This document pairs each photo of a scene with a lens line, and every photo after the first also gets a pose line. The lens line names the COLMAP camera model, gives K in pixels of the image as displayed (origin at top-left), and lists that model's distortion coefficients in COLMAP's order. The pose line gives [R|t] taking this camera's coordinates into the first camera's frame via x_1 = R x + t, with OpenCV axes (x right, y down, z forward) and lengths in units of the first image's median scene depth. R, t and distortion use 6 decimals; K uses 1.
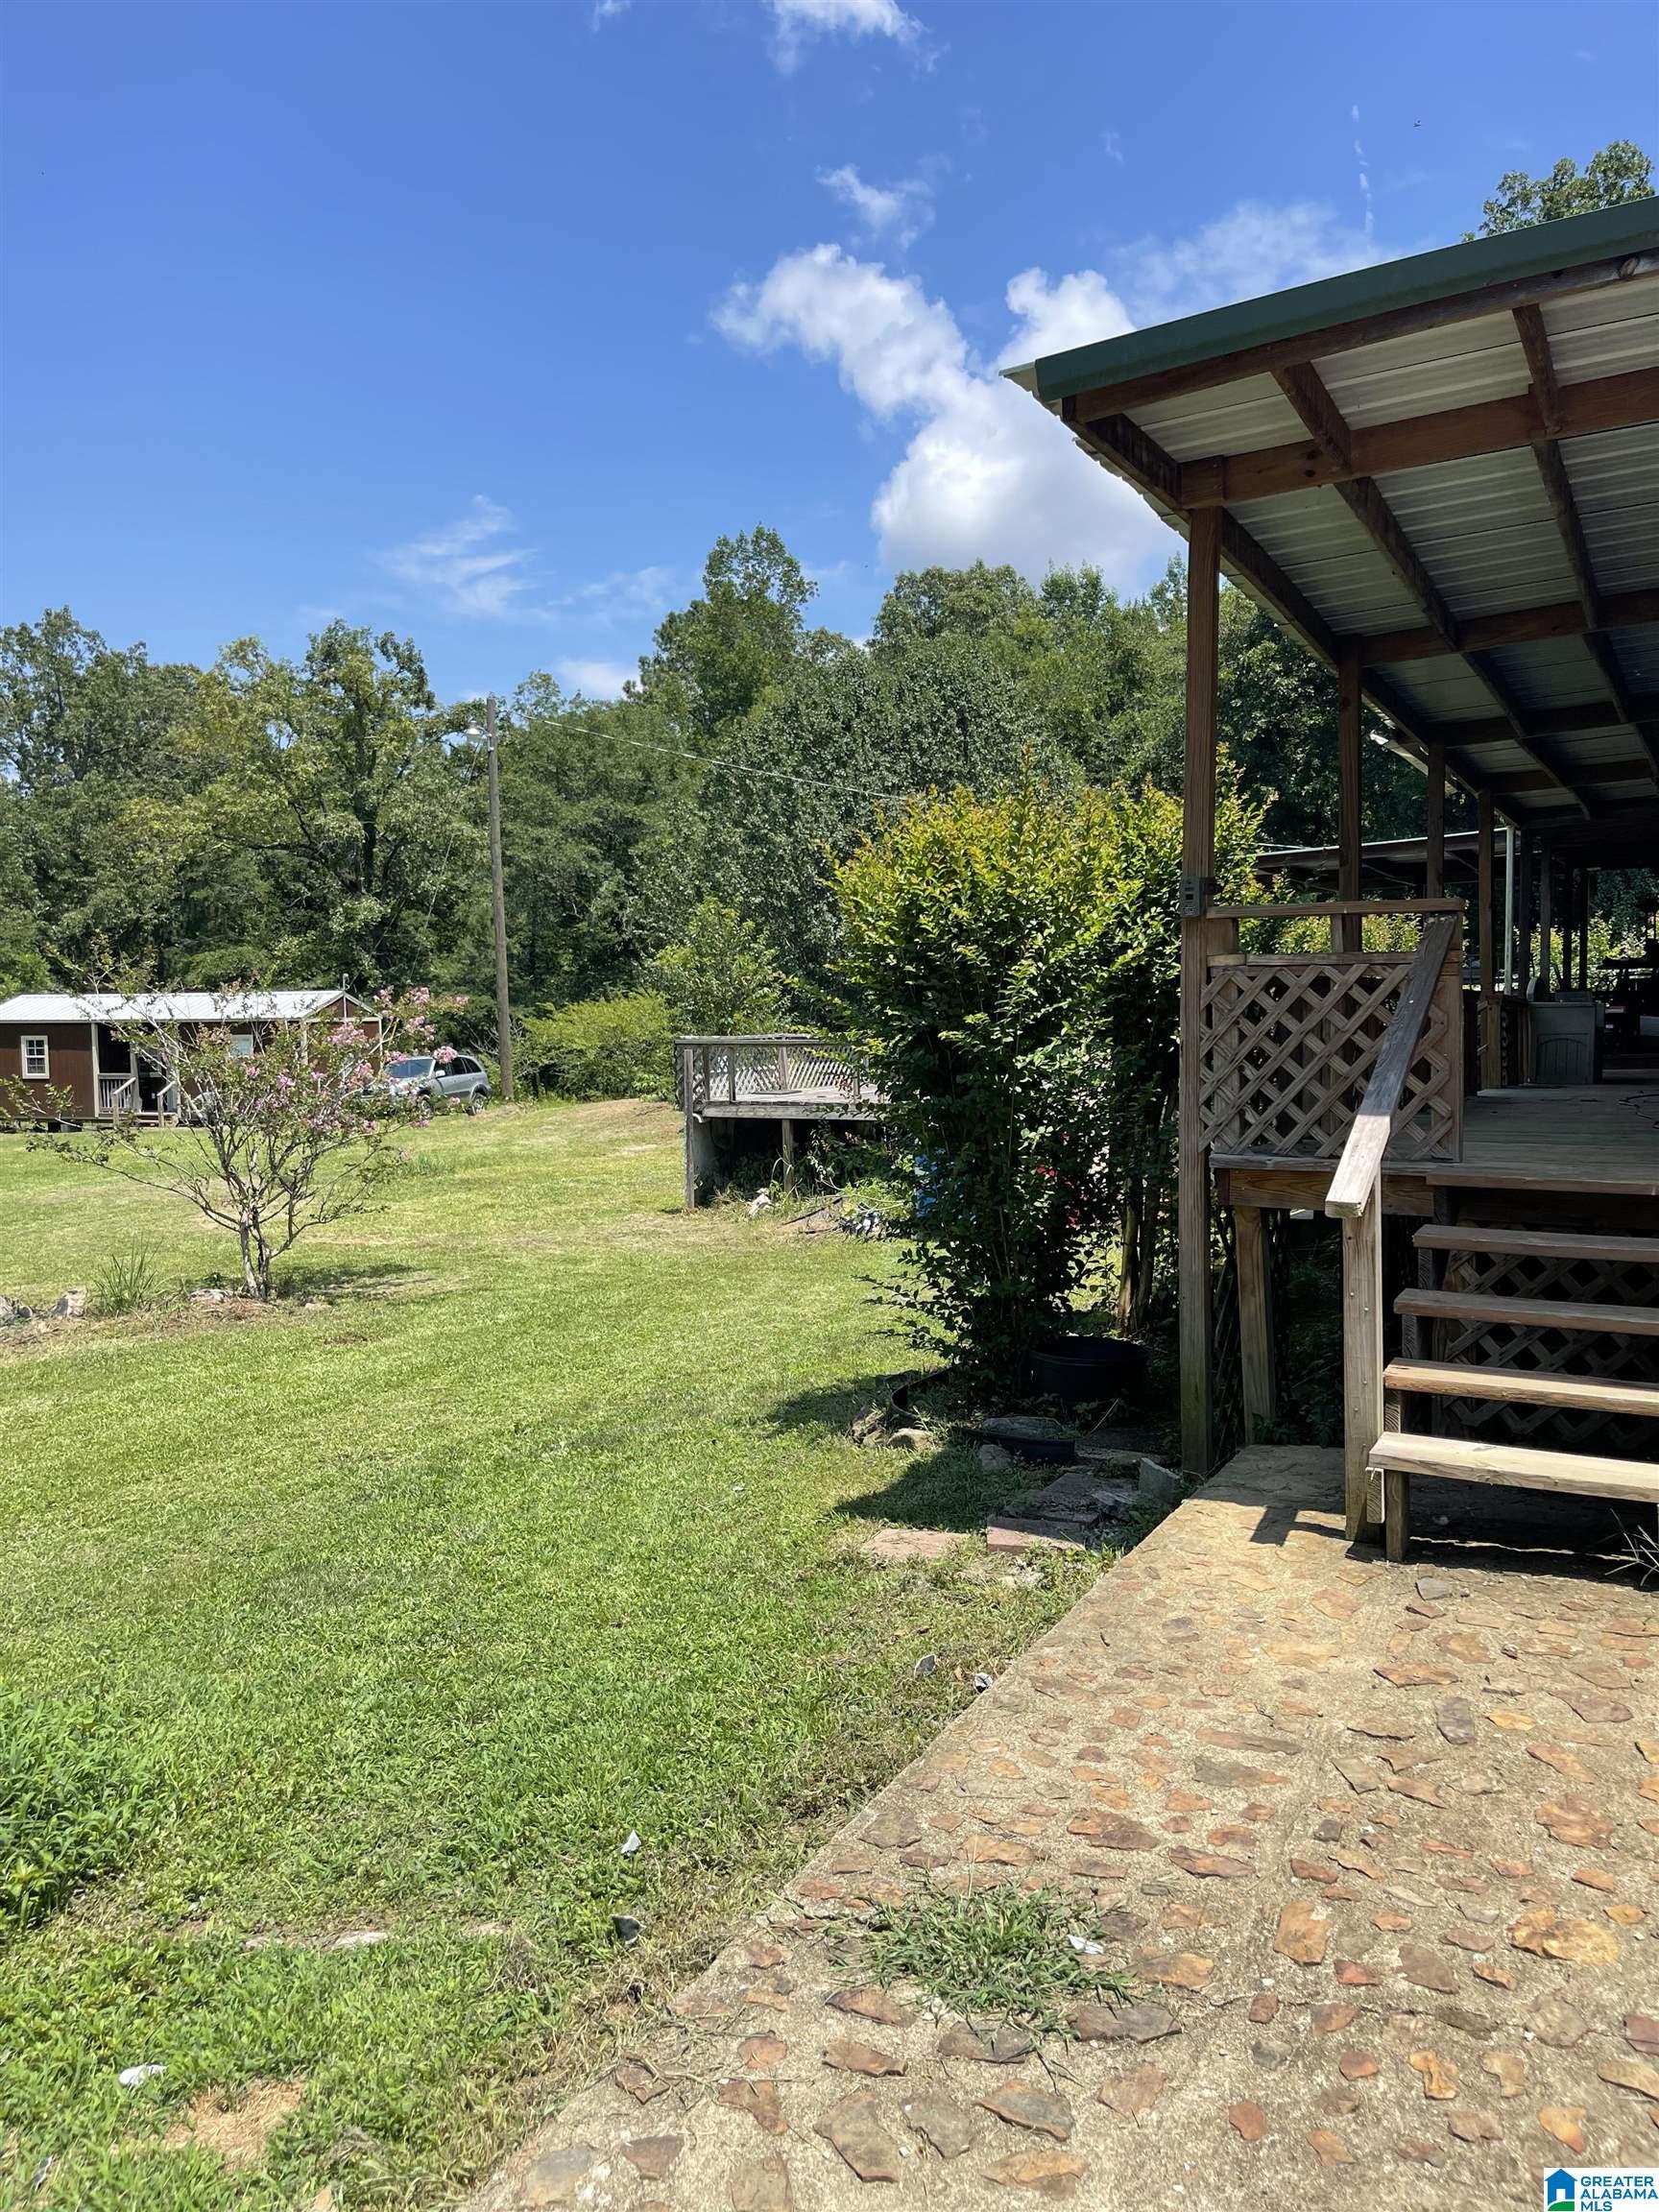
lens RADIAL K [[1681.0, 0, 864.2], [0, 1681.0, 1155.4], [0, 0, 1]] dist [0.066293, -0.091989]
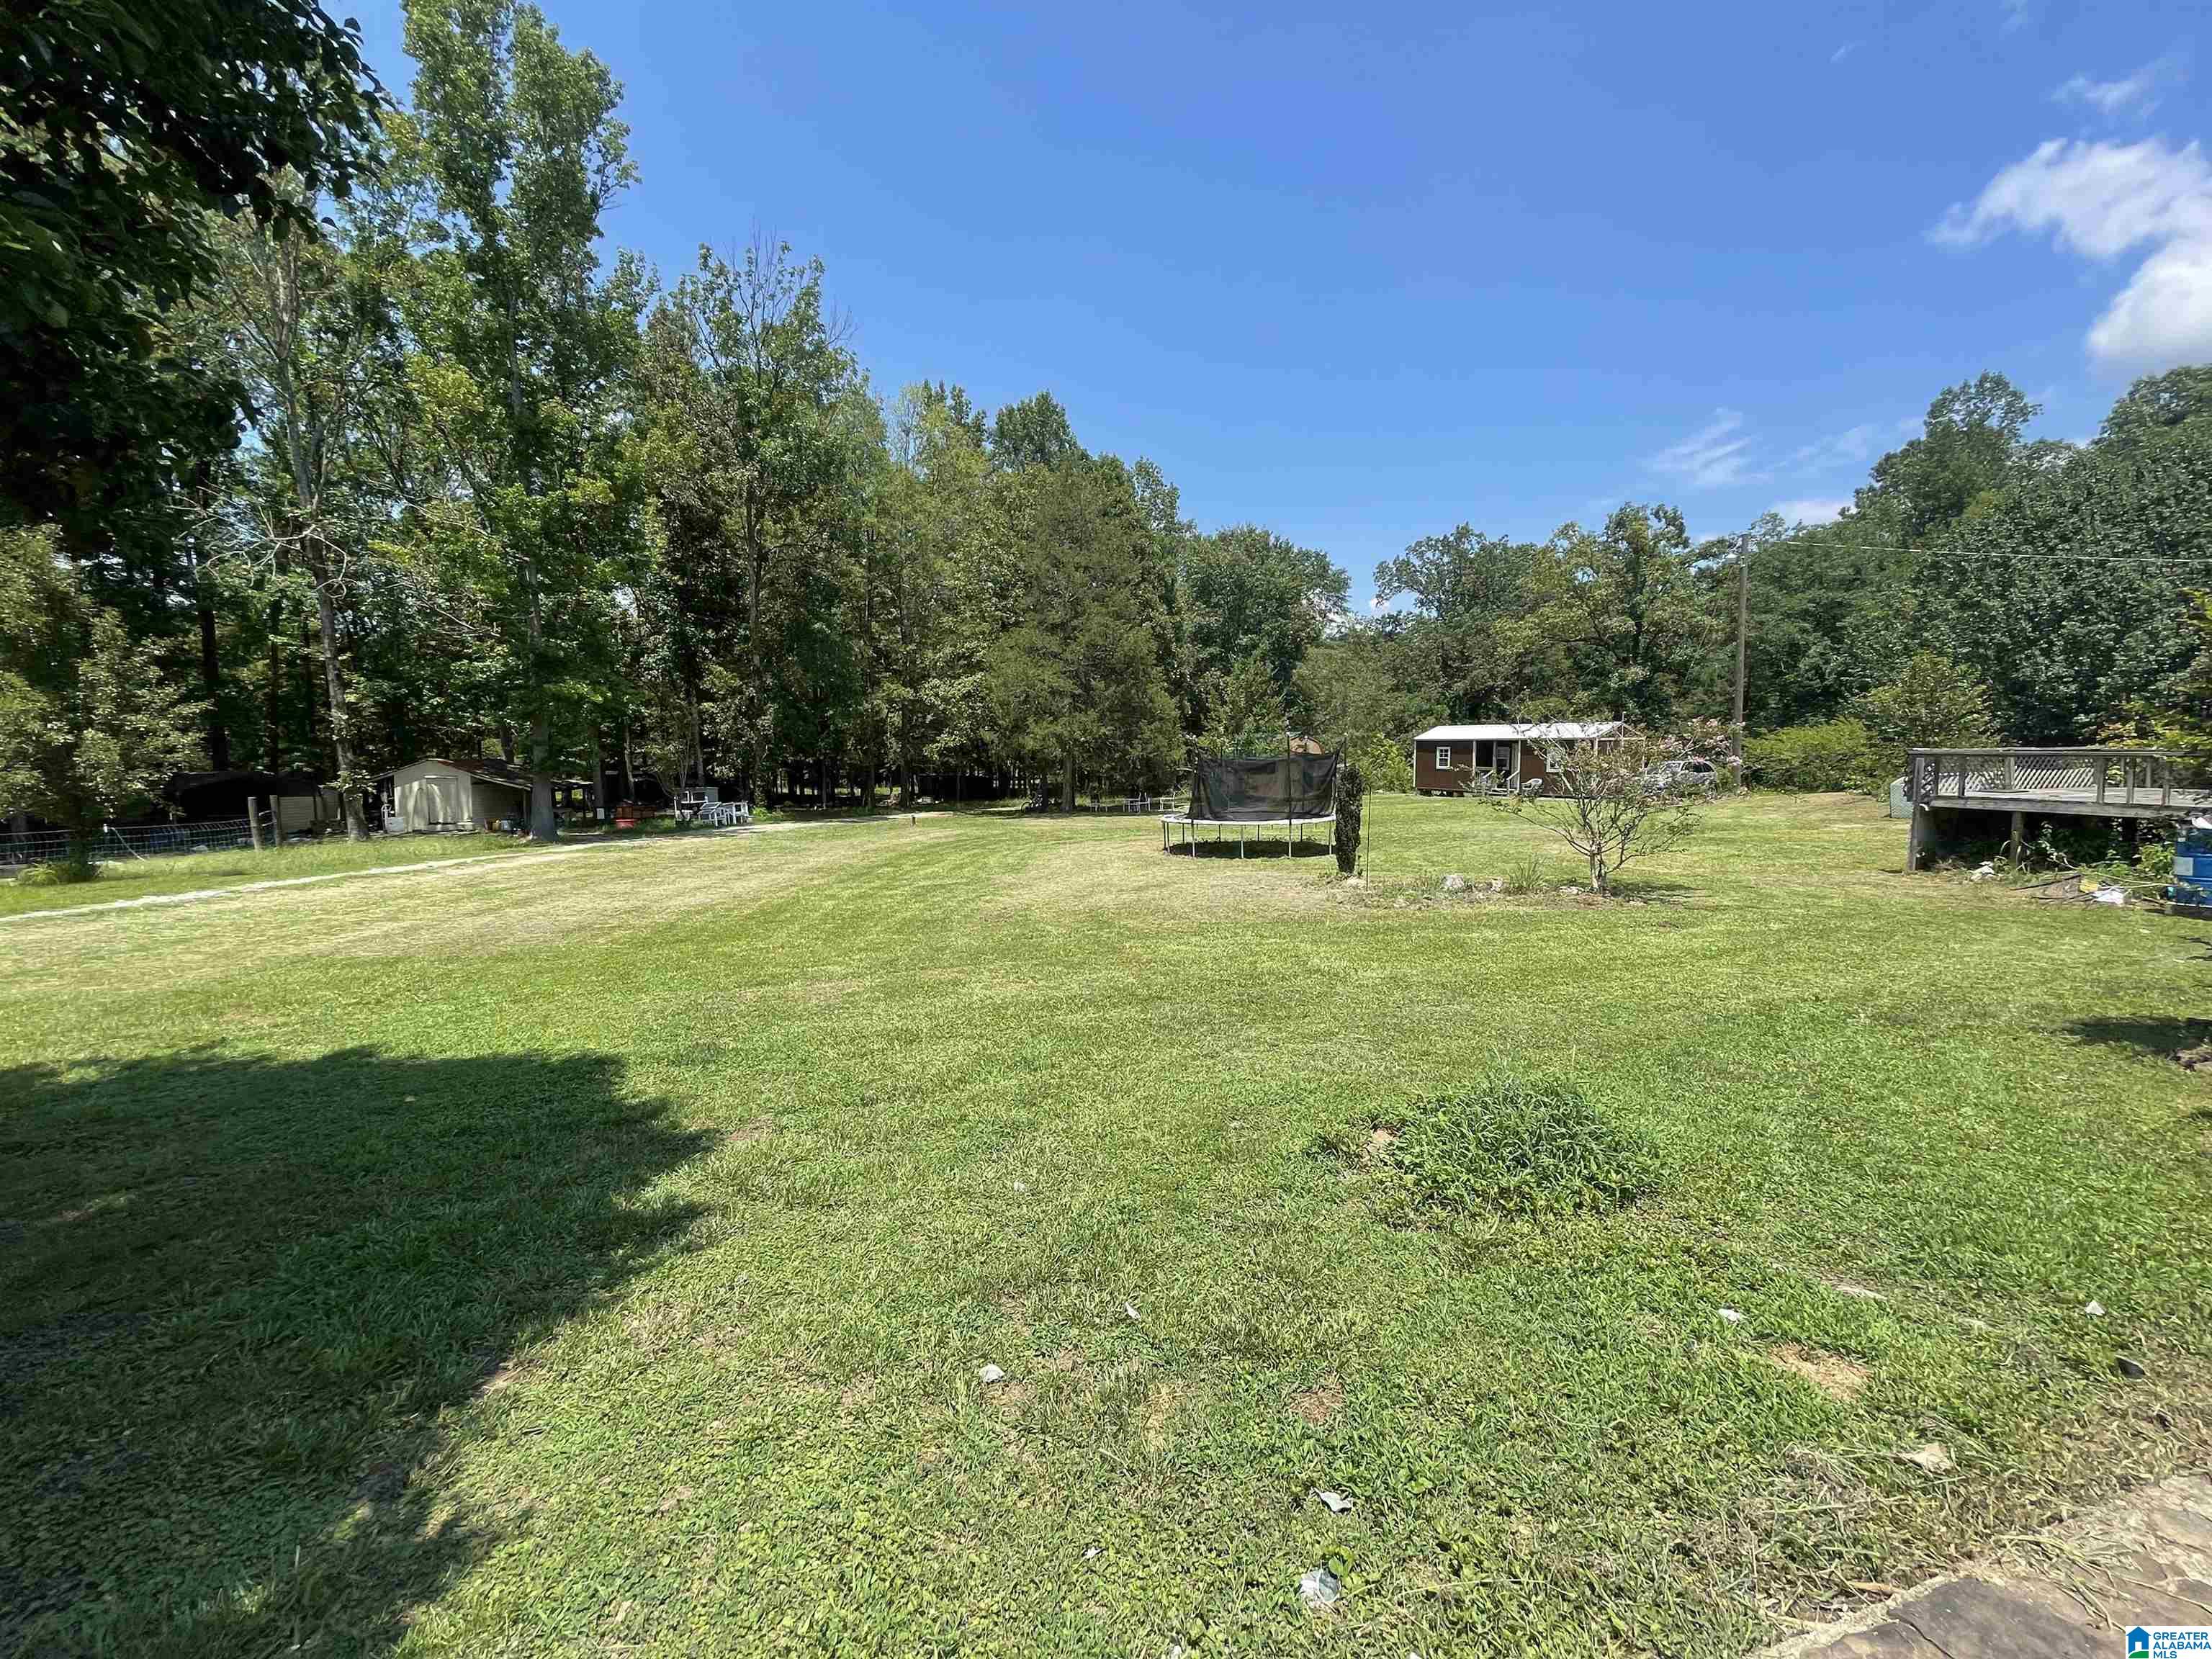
lens RADIAL K [[910.8, 0, 1106.0], [0, 910.8, 829.5], [0, 0, 1]] dist [0.017305, -0.003888]
pose [[0.707615, 0.073479, -0.702767, -0.018568], [-0.061411, 0.997210, 0.042431, 0.002602], [0.703924, 0.013132, 0.710154, -0.010958]]
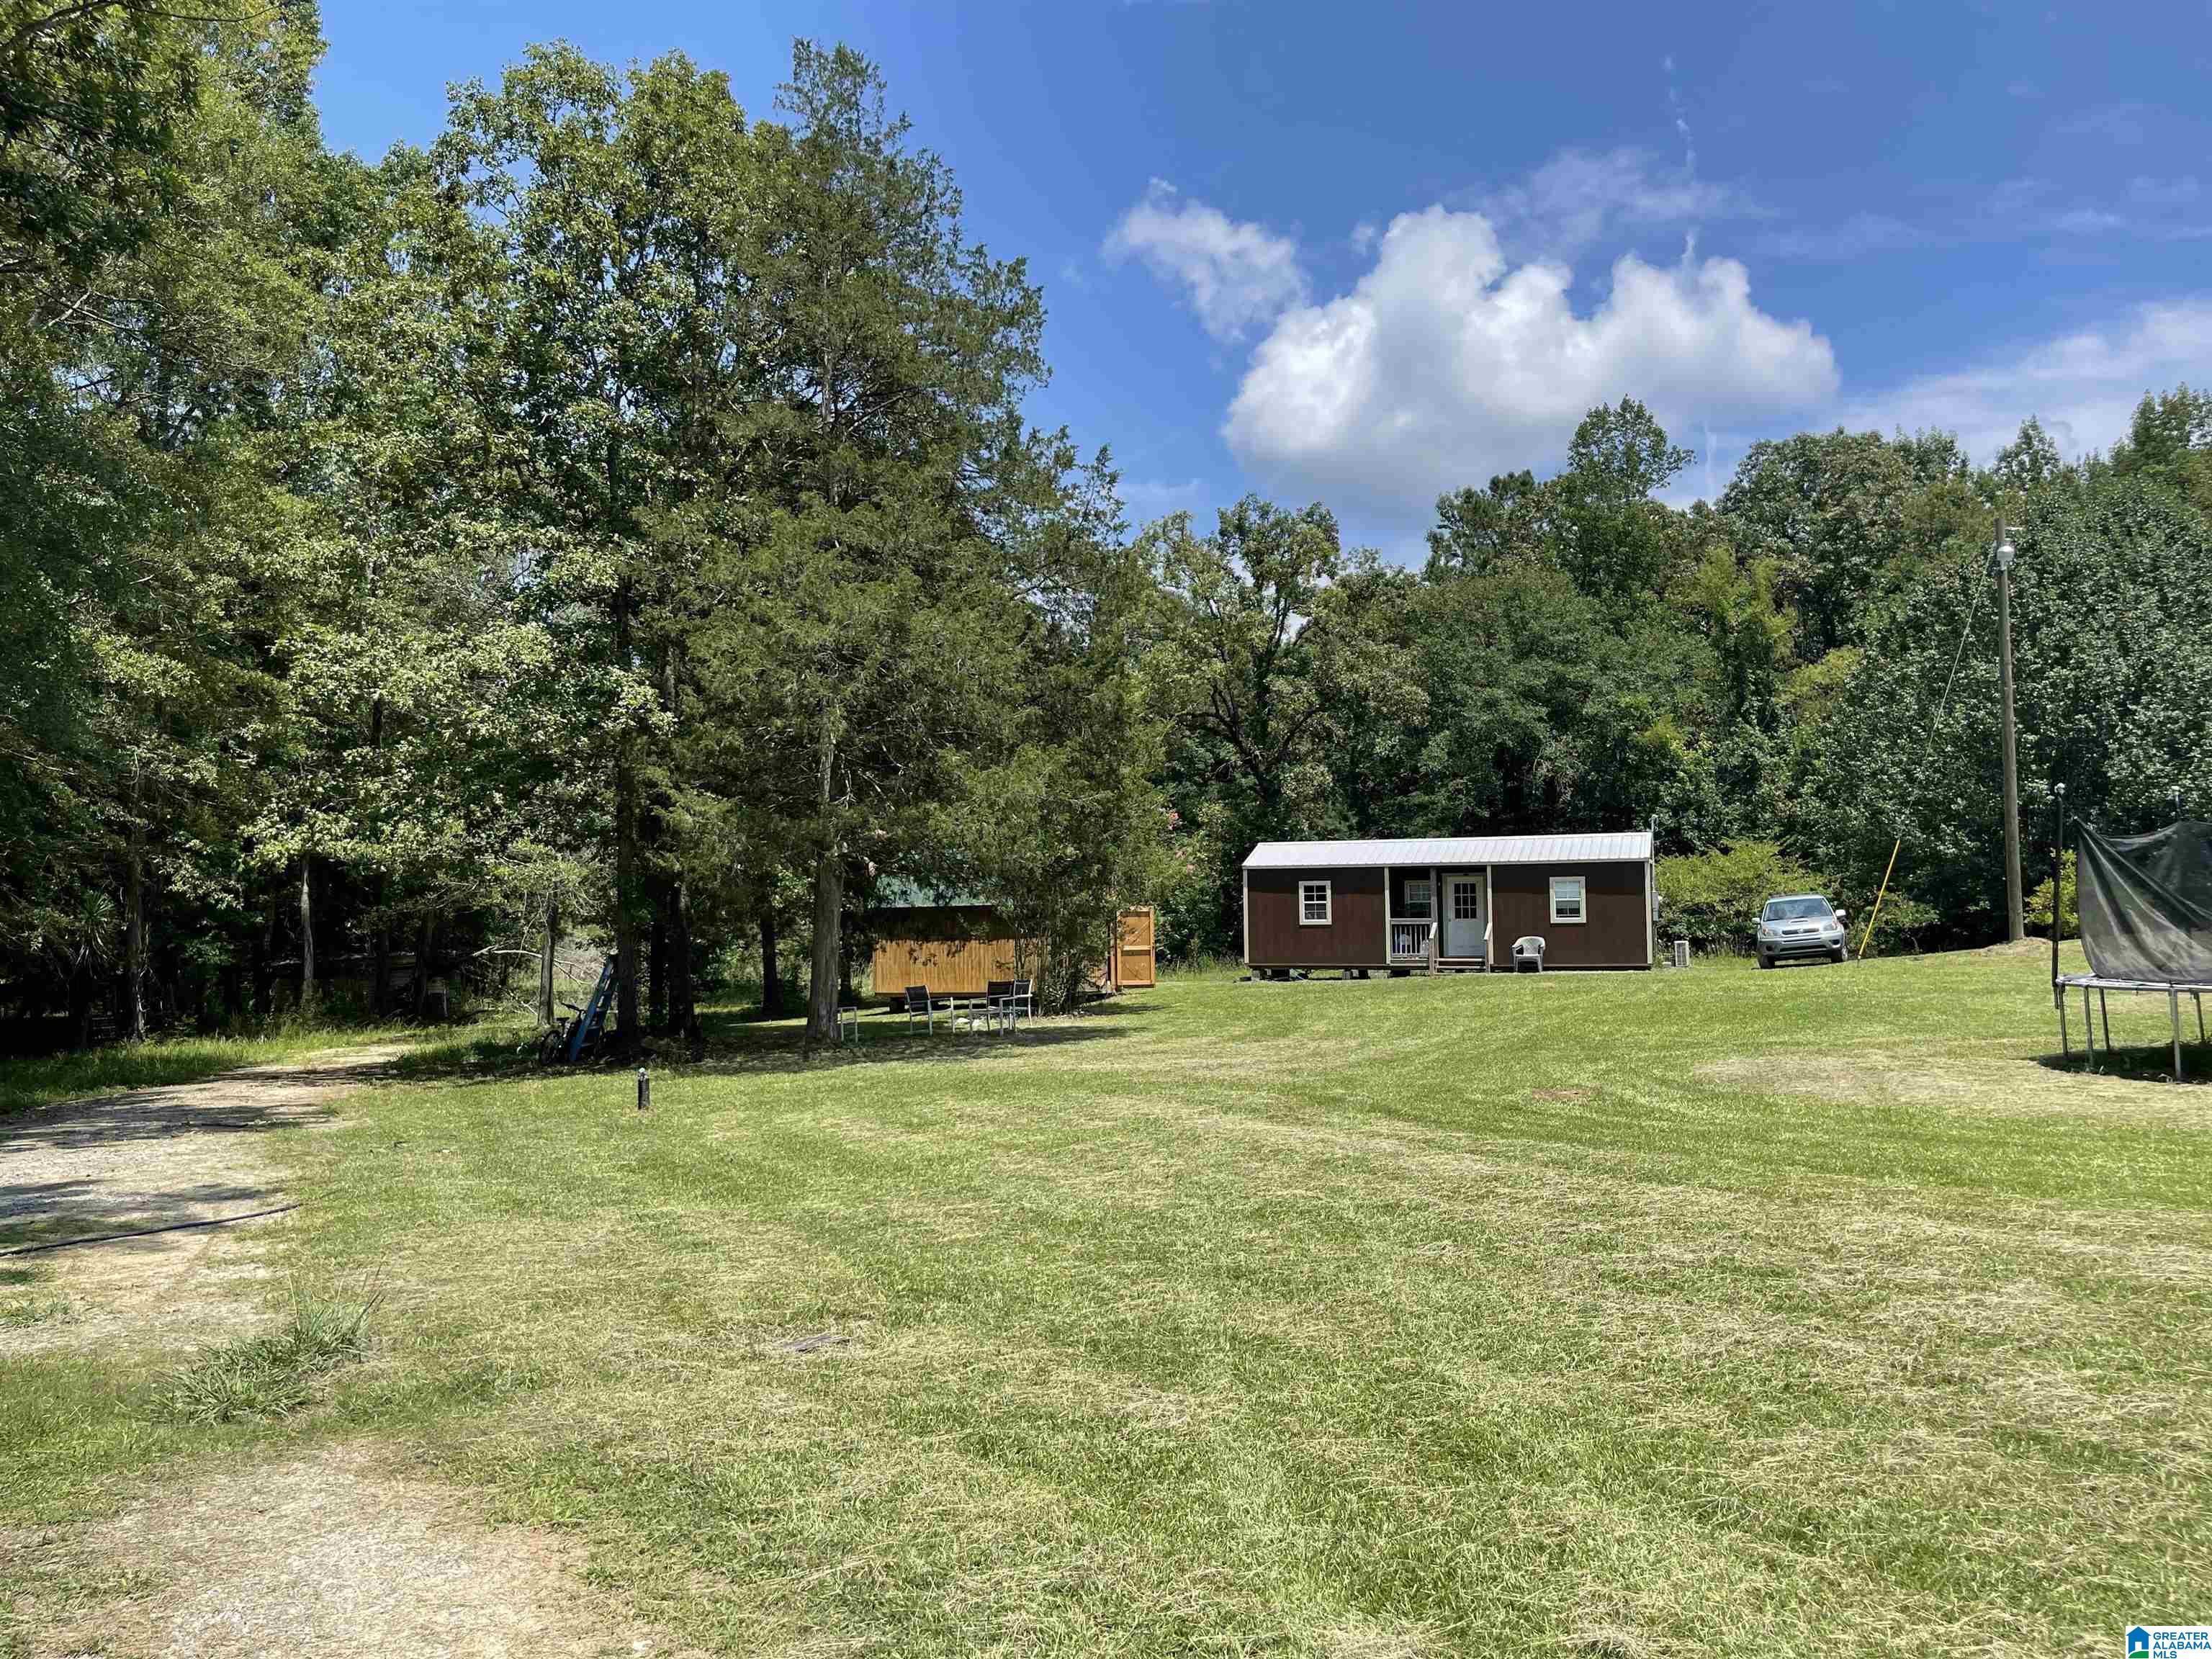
lens RADIAL K [[1681.0, 0, 1106.0], [0, 1681.0, 829.5], [0, 0, 1]] dist [0.066293, -0.091989]
pose [[0.997803, 0.000971, -0.066239, -0.478165], [-0.009591, 0.991475, -0.129941, 0.023673], [0.065548, 0.130291, 0.989307, 0.028349]]
